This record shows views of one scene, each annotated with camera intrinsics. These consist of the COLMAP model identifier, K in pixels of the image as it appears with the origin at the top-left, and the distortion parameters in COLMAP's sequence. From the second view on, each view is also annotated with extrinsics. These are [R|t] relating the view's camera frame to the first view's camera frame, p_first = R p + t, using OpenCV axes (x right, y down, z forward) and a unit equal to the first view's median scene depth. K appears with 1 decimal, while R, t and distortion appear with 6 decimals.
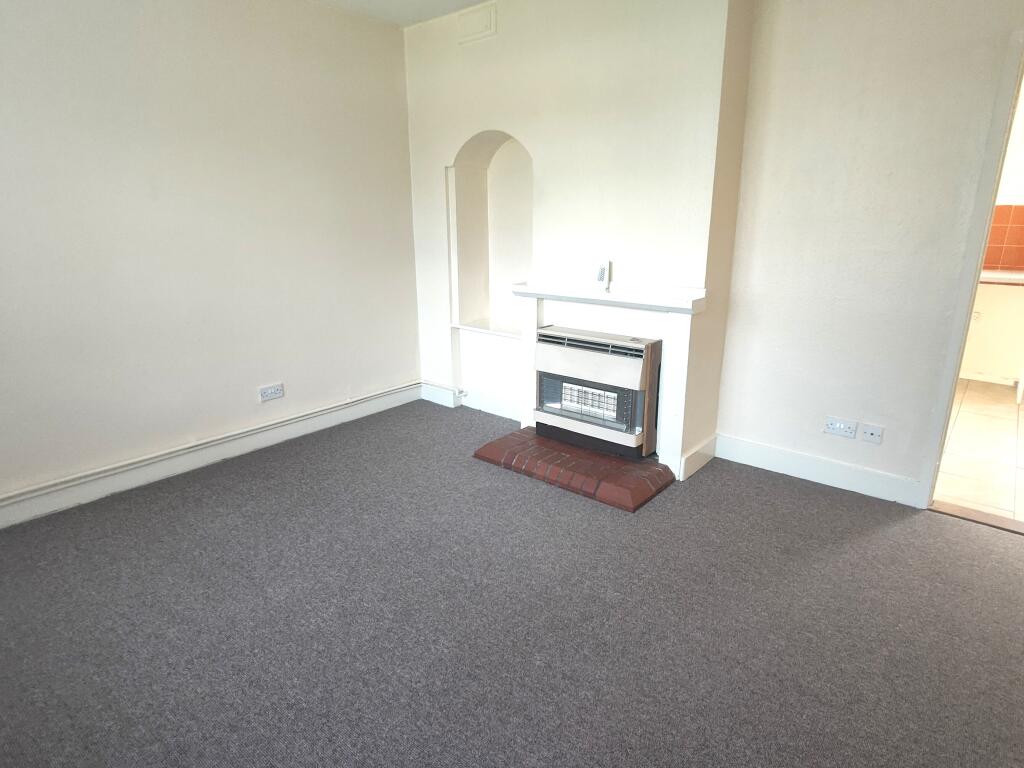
lens RADIAL K [[593.7, 0, 517.0], [0, 593.7, 381.7], [0, 0, 1]] dist [0.002055, 0.002461]
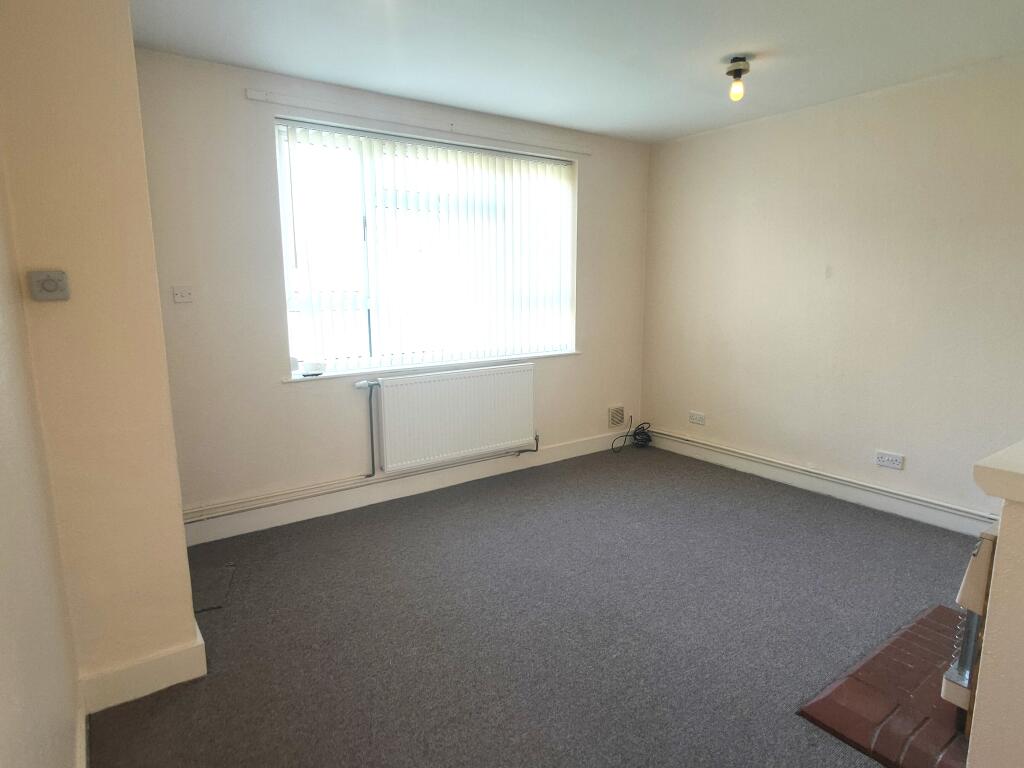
lens RADIAL K [[593.7, 0, 517.0], [0, 593.7, 381.7], [0, 0, 1]] dist [0.002055, 0.002461]
pose [[-0.242378, 0.161794, -0.956596, 0.851989], [-0.263692, 0.937892, 0.225444, -0.208361], [0.933659, 0.306889, -0.184661, 0.683090]]
